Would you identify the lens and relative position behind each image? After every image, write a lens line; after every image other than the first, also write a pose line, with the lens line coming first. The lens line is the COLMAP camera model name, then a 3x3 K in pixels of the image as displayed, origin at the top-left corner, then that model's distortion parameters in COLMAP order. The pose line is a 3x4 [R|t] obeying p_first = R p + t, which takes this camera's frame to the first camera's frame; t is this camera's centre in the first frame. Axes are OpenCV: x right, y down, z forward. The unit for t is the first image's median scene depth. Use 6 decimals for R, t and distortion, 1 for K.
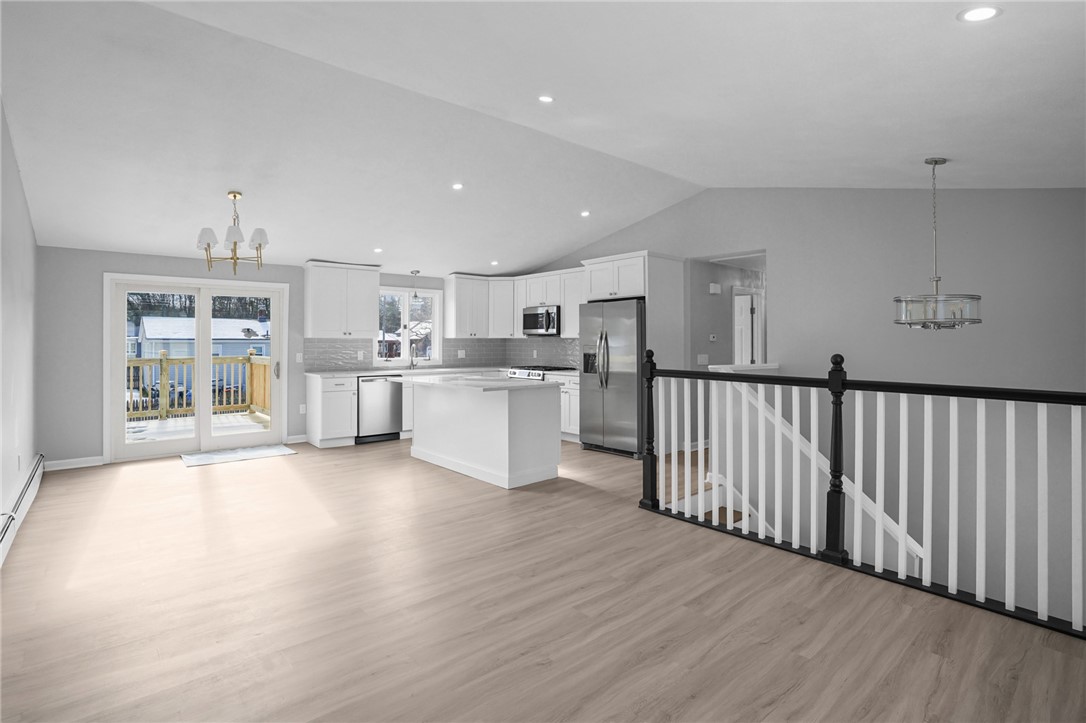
lens RADIAL K [[530.2, 0, 543.0], [0, 530.2, 361.5], [0, 0, 1]] dist [-0.086229, 0.041904]
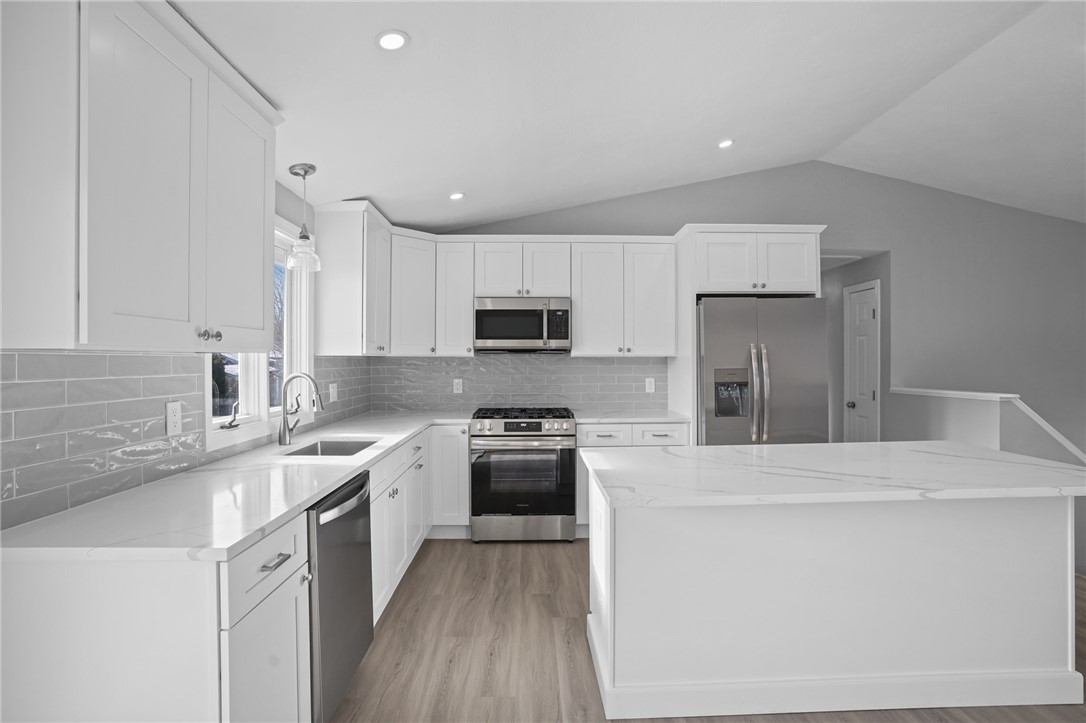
lens RADIAL K [[530.2, 0, 543.0], [0, 530.2, 361.5], [0, 0, 1]] dist [-0.086229, 0.041904]
pose [[0.648395, -0.004670, 0.761290, -0.767522], [0.030851, 0.999321, -0.020145, -0.052996], [-0.760679, 0.036548, 0.648099, 1.227010]]
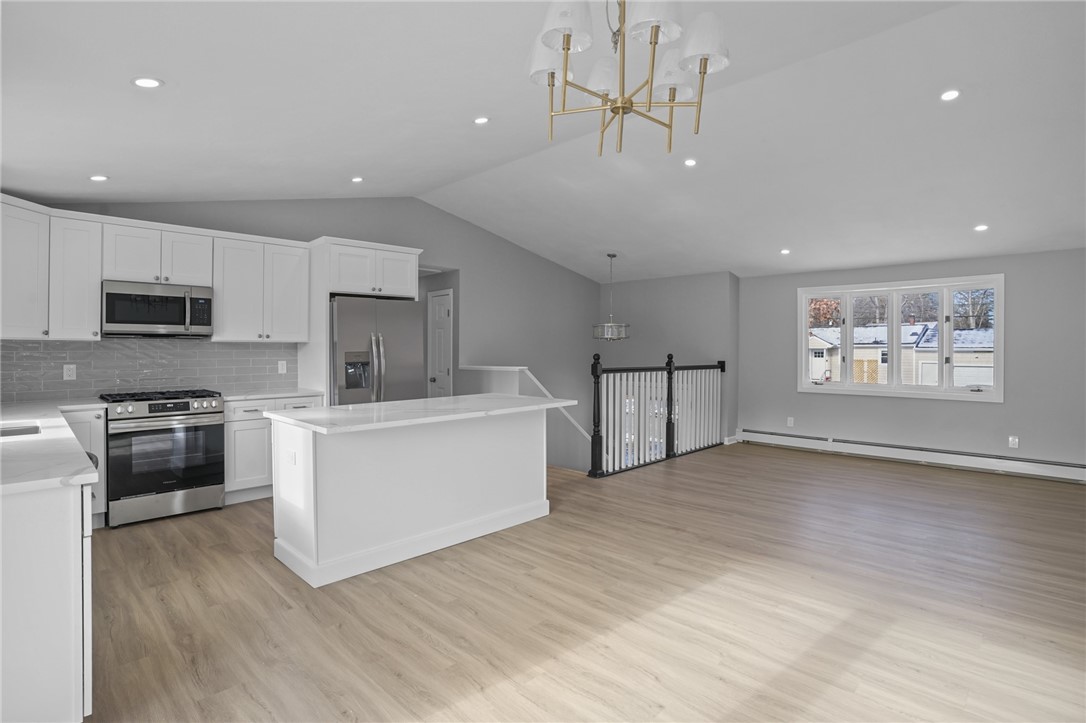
lens RADIAL K [[530.2, 0, 543.0], [0, 530.2, 361.5], [0, 0, 1]] dist [-0.086229, 0.041904]
pose [[-0.066818, -0.026161, 0.997422, -1.088942], [0.035762, 0.998951, 0.028597, -0.045511], [-0.997124, 0.037580, -0.065813, 1.227274]]
